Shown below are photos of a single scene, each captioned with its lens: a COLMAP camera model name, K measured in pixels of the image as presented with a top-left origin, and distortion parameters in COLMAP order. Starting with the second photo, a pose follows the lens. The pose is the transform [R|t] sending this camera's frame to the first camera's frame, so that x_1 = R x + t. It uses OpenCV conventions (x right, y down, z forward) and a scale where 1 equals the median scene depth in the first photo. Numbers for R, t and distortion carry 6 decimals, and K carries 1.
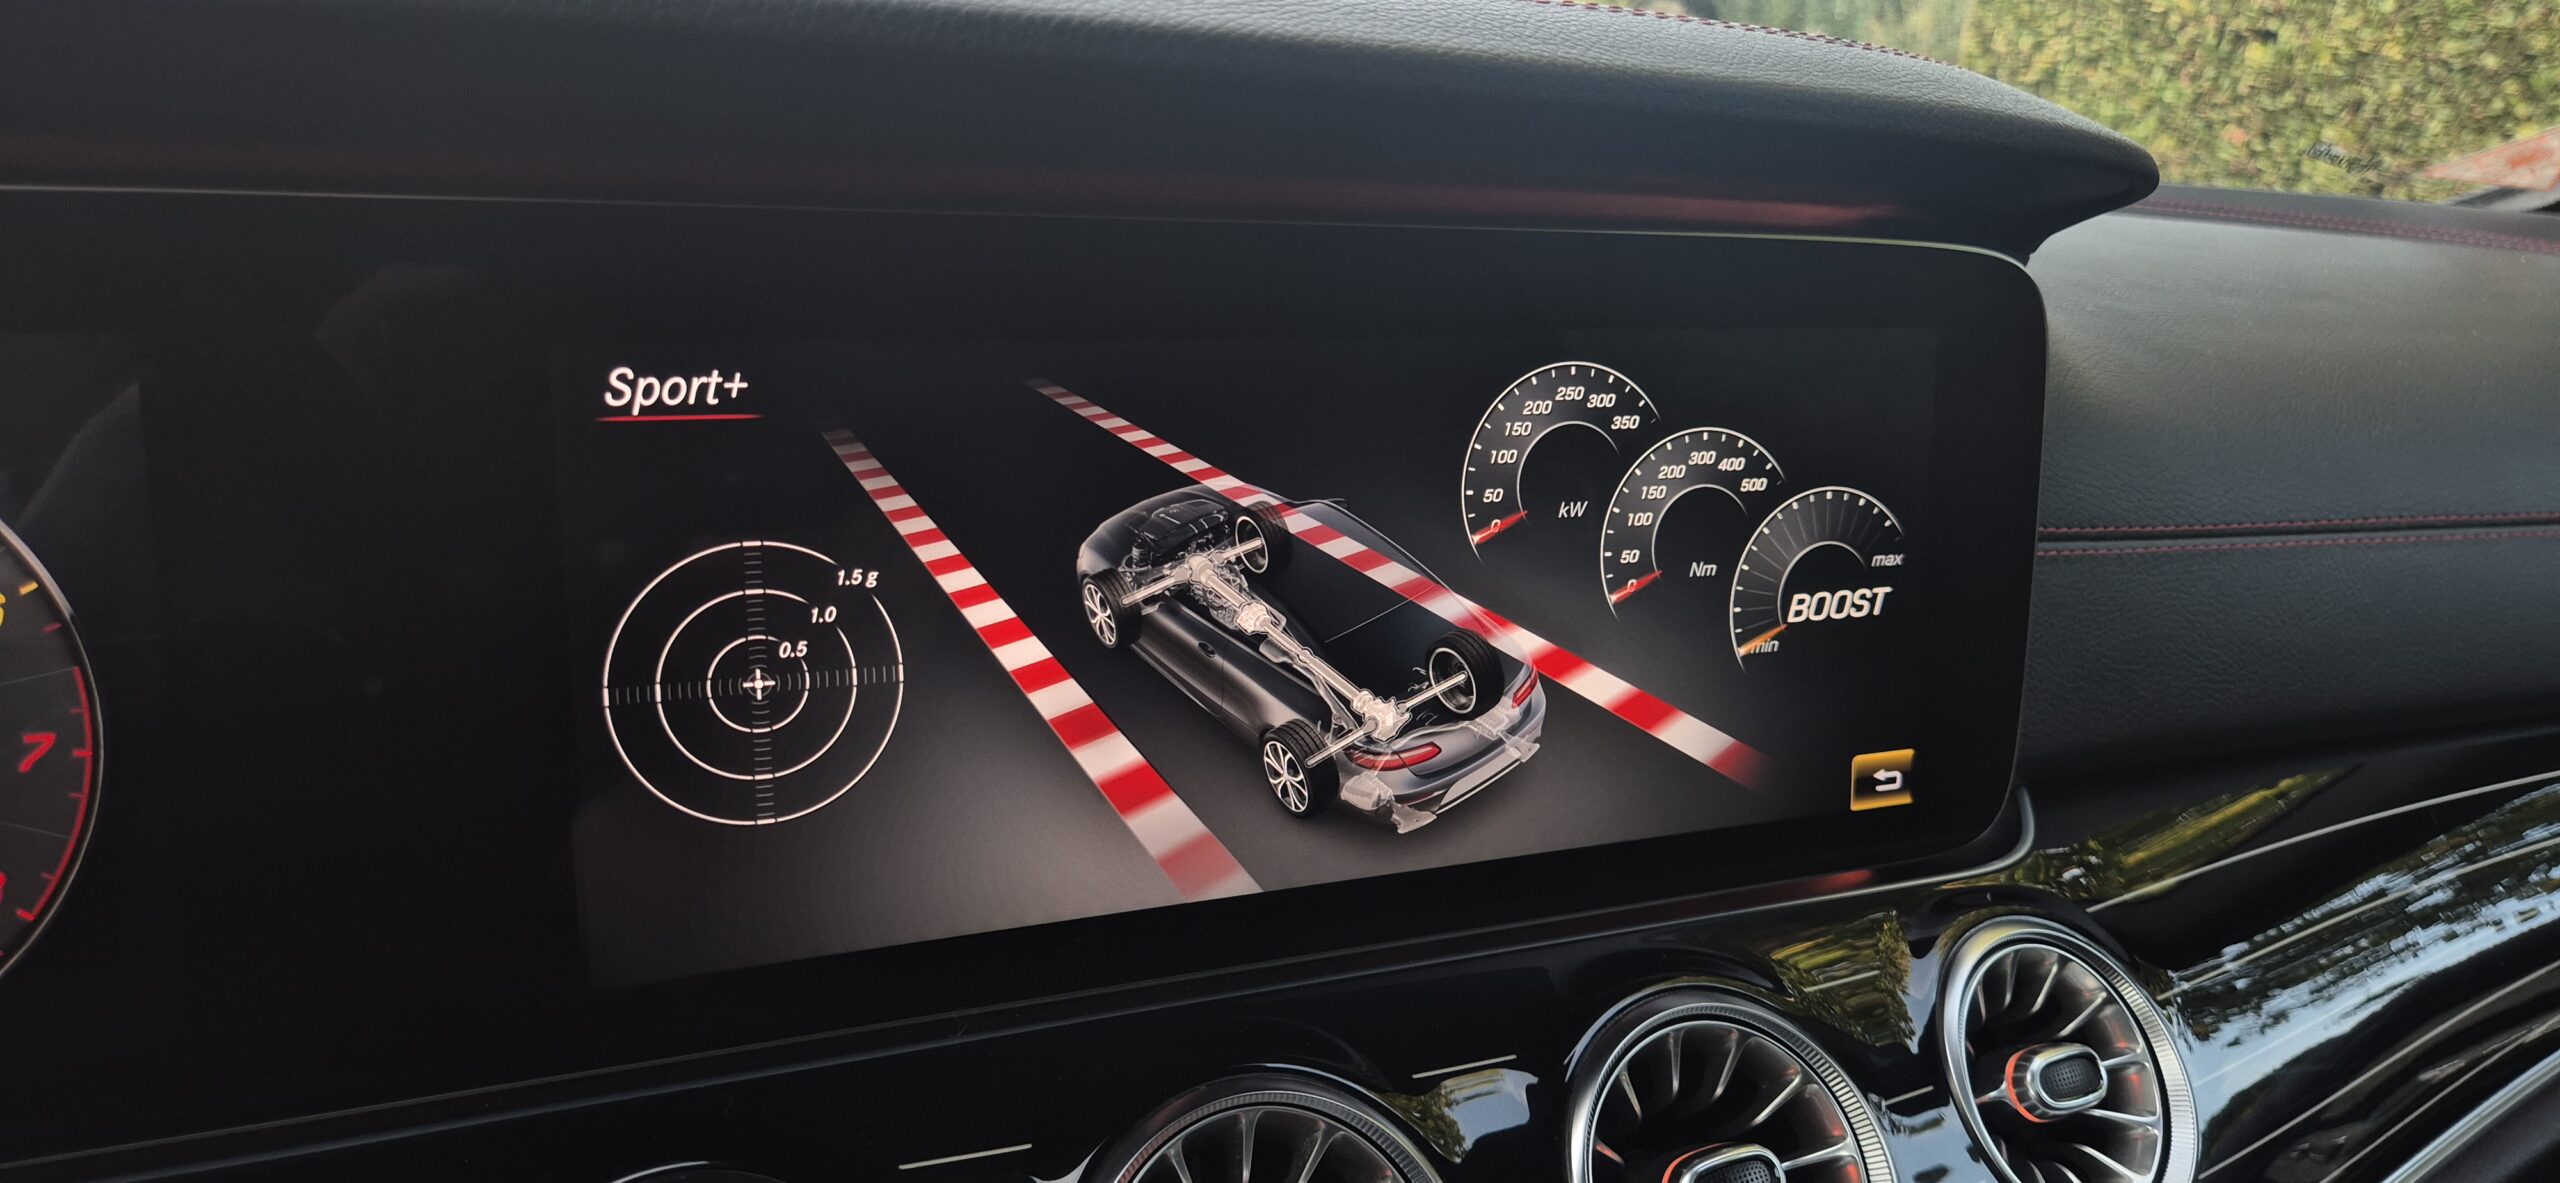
lens RADIAL K [[1739.5, 0, 1307.9], [0, 1739.5, 597.9], [0, 0, 1]] dist [0.064749, -0.063951]
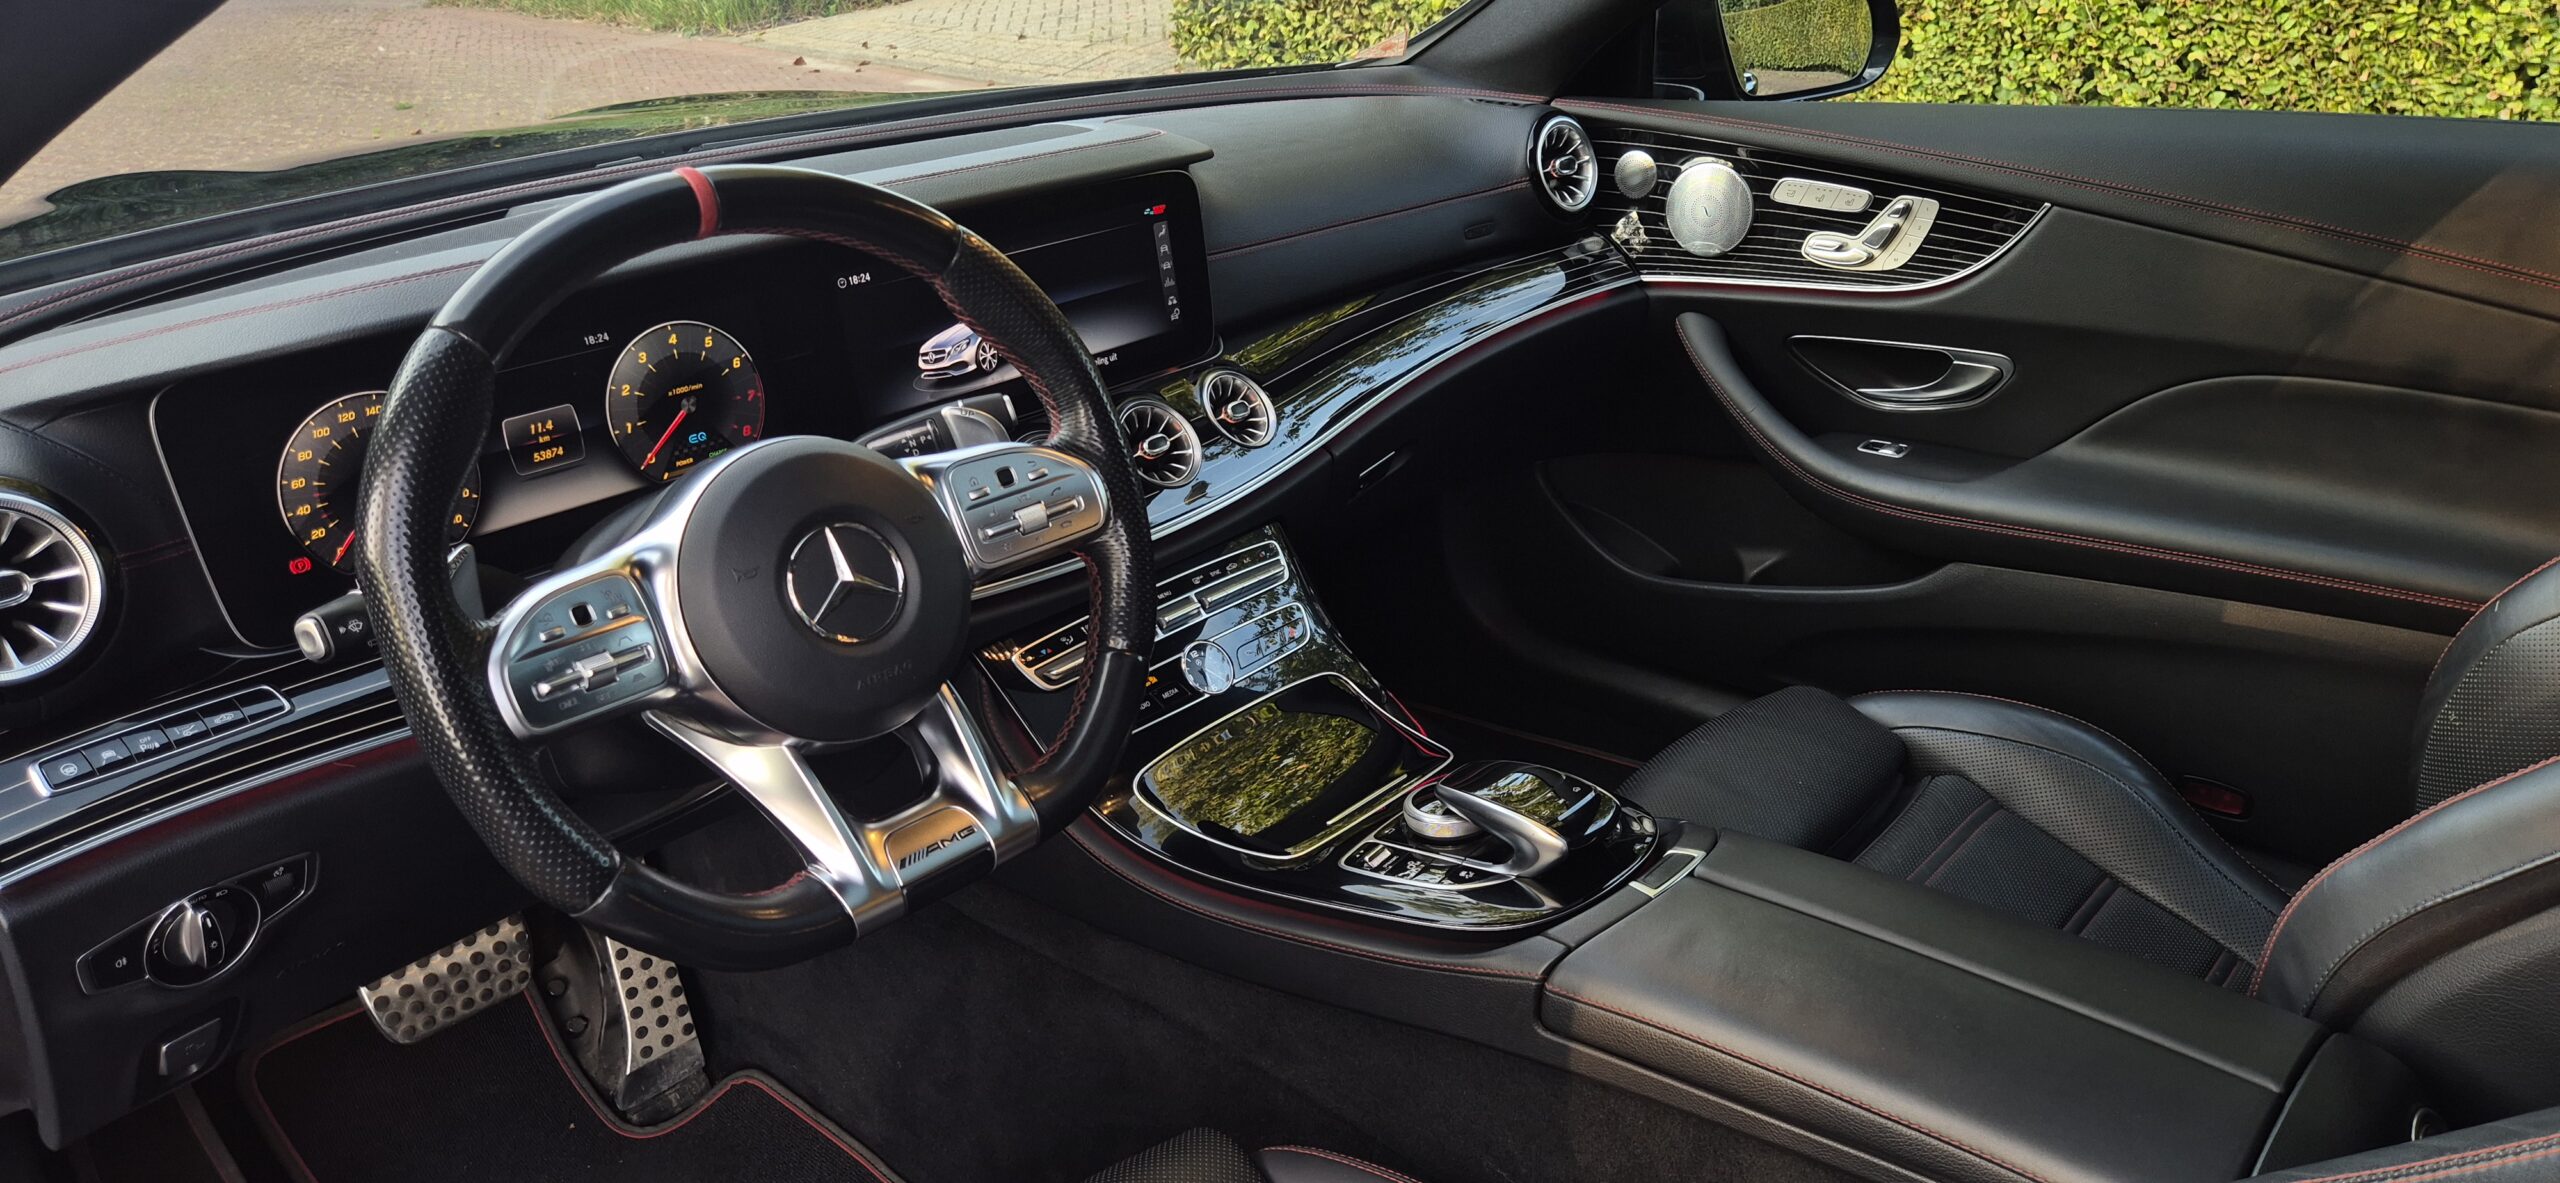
lens RADIAL K [[1728.9, 0, 1285.9], [0, 1728.9, 609.2], [0, 0, 1]] dist [0.052337, -0.011071]
pose [[0.916229, -0.229867, 0.328156, -0.663041], [0.169357, 0.964476, 0.202743, -0.028481], [-0.363102, -0.130183, 0.922610, -2.127685]]
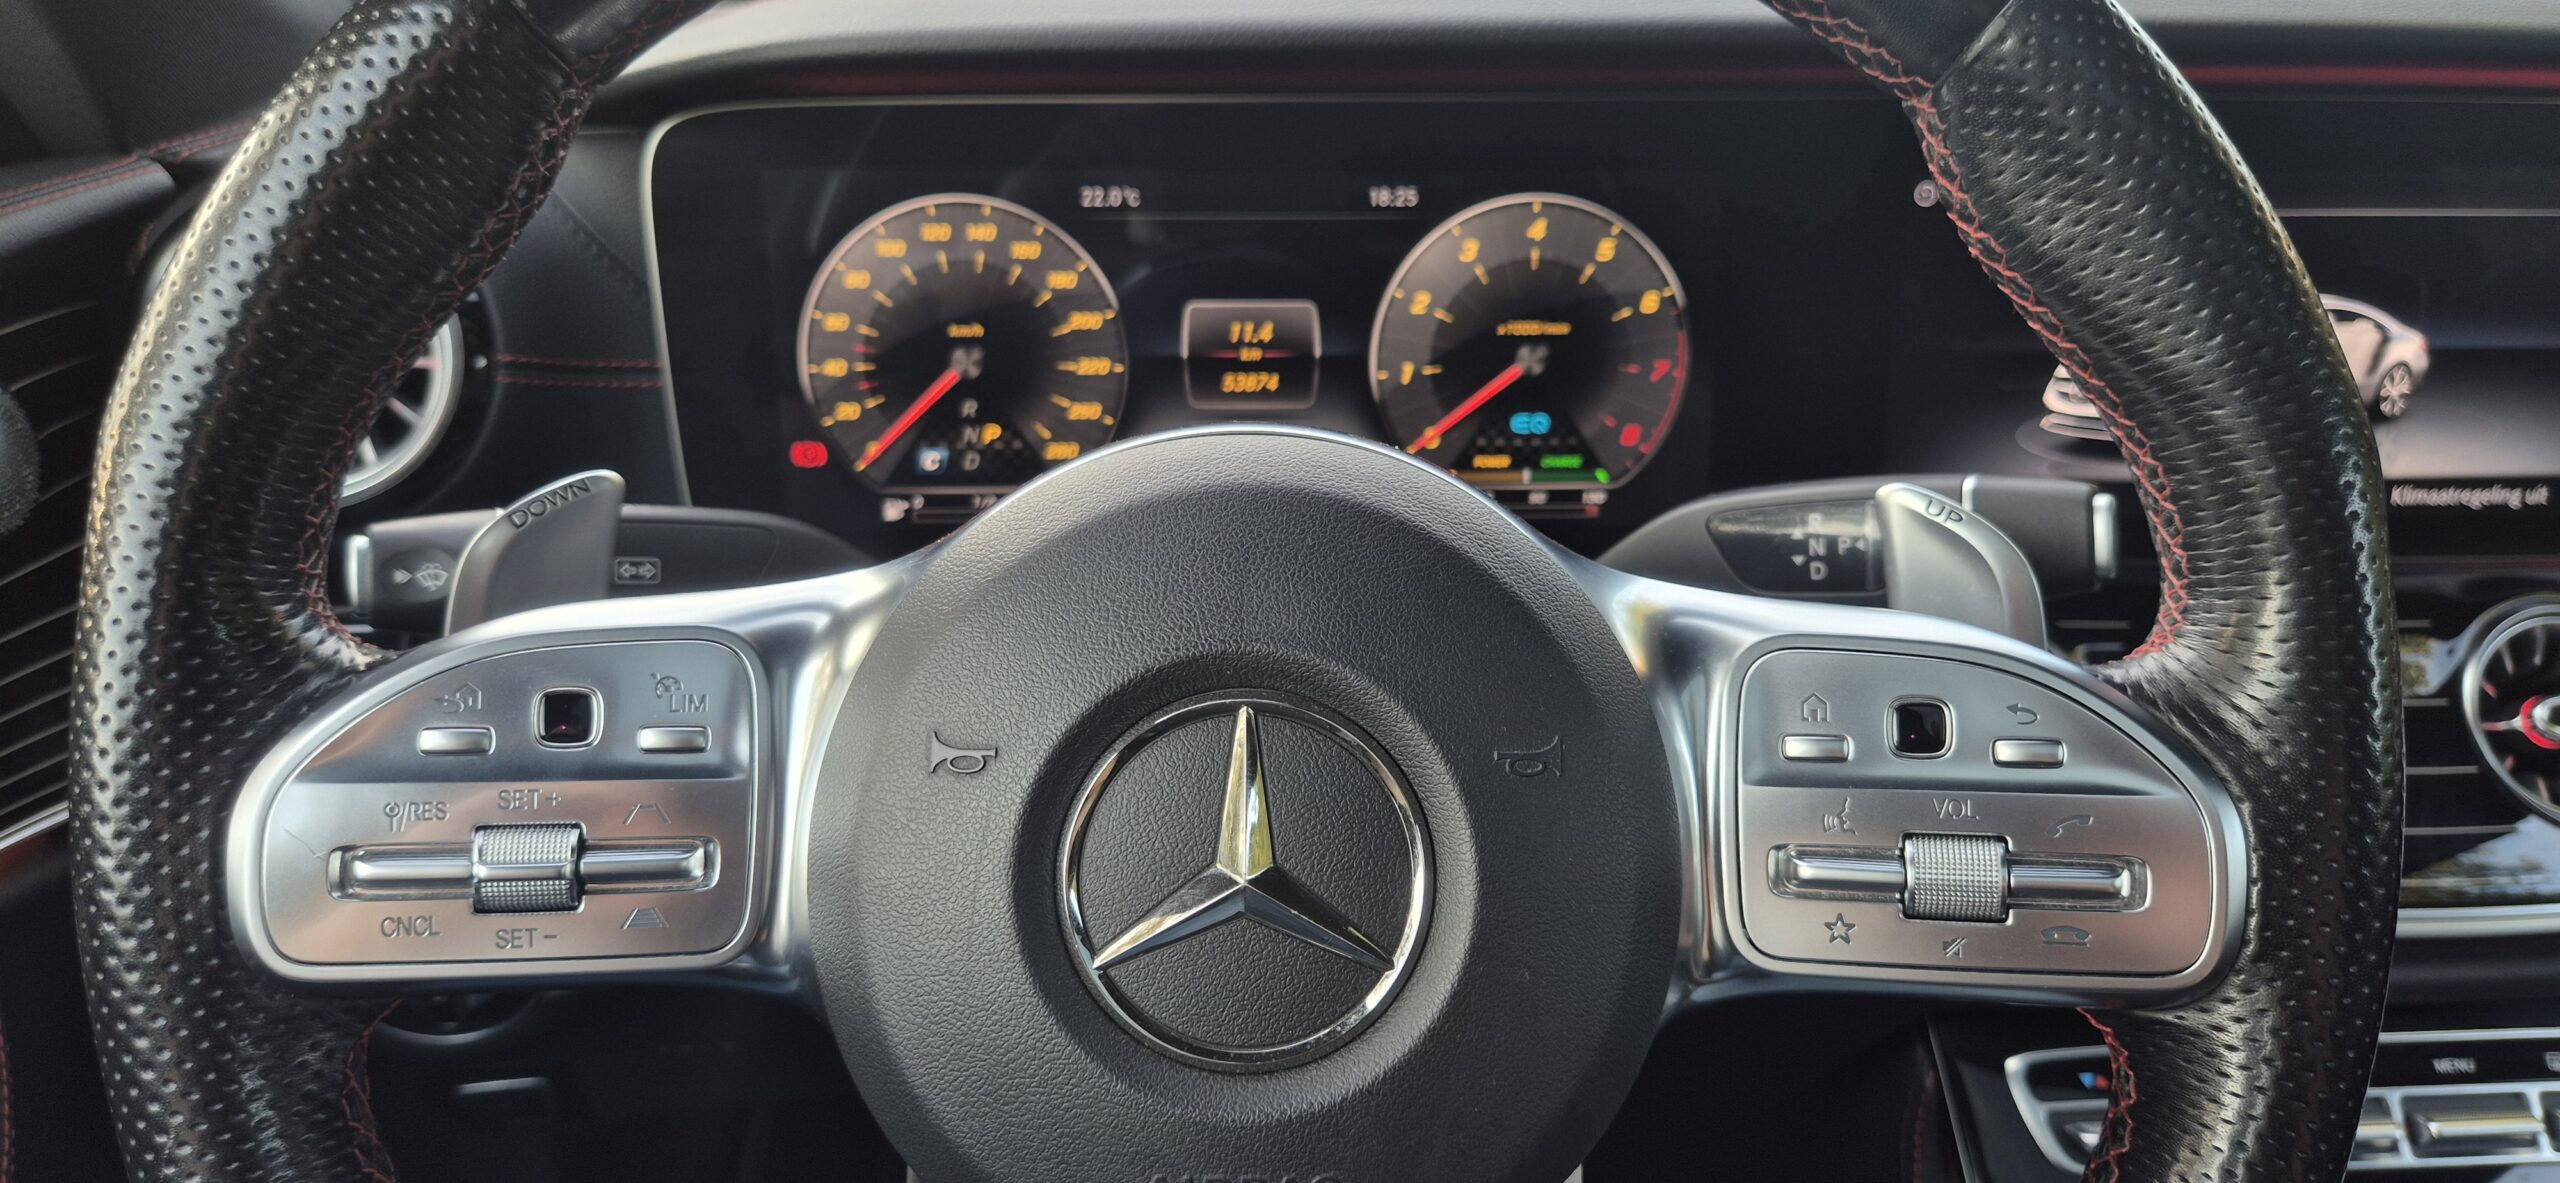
lens RADIAL K [[1739.5, 0, 1315.5], [0, 1739.5, 598.0], [0, 0, 1]] dist [0.064749, -0.063951]
pose [[0.929972, 0.106532, -0.351856, -0.220501], [-0.059236, 0.988010, 0.142576, 0.052182], [0.362826, -0.111749, 0.925132, -0.725872]]
